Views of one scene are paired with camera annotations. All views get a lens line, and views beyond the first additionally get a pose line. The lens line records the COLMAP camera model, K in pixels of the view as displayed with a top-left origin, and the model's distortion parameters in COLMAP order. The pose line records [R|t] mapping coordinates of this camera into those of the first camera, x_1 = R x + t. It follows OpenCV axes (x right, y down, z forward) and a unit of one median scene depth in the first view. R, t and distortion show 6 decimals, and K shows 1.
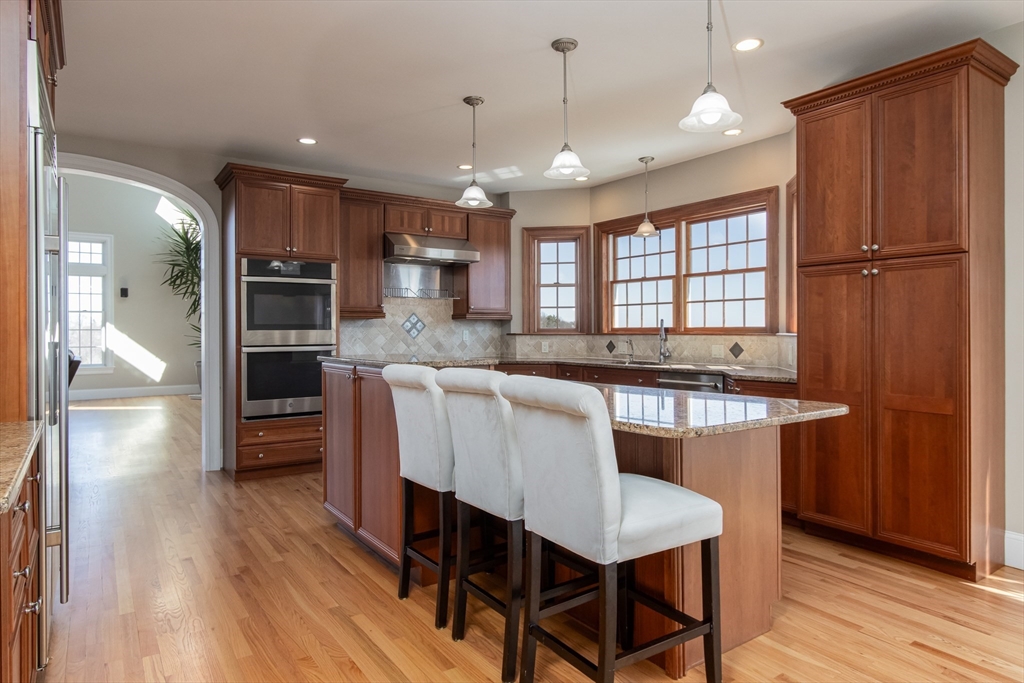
lens RADIAL K [[607.8, 0, 511.4], [0, 607.8, 331.4], [0, 0, 1]] dist [0.000728, 0.000822]
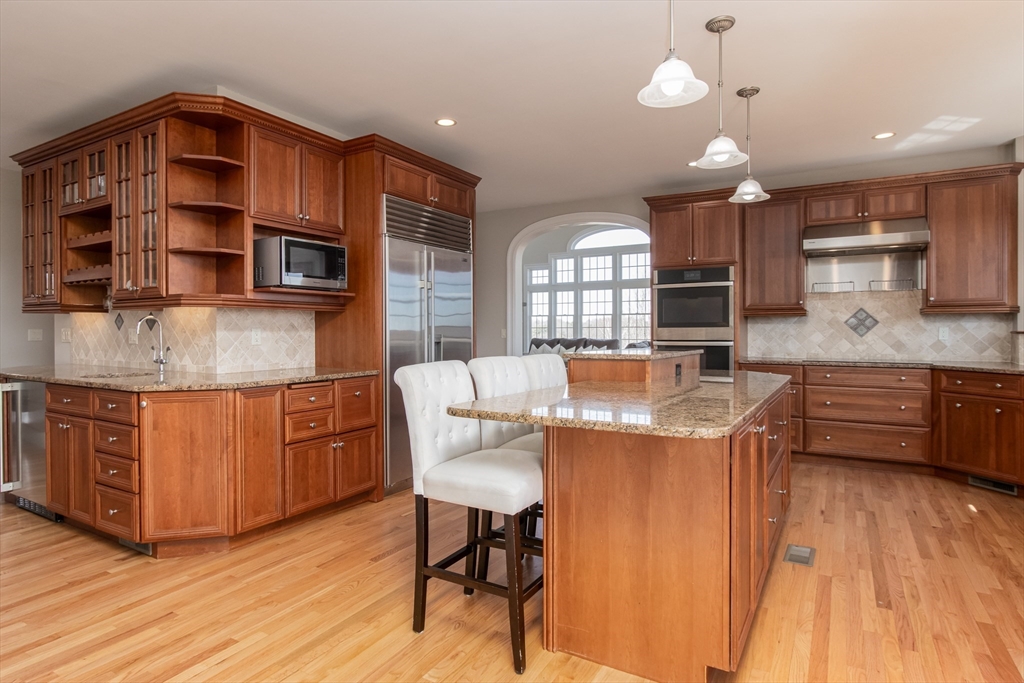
lens RADIAL K [[559.3, 0, 512.0], [0, 559.3, 341.5], [0, 0, 1]] dist [-0.001528, -0.000209]
pose [[0.433432, 0.023296, -0.900885, 0.403020], [0.000238, 0.999663, 0.025965, -0.002491], [0.901186, -0.011468, 0.433280, 0.186550]]
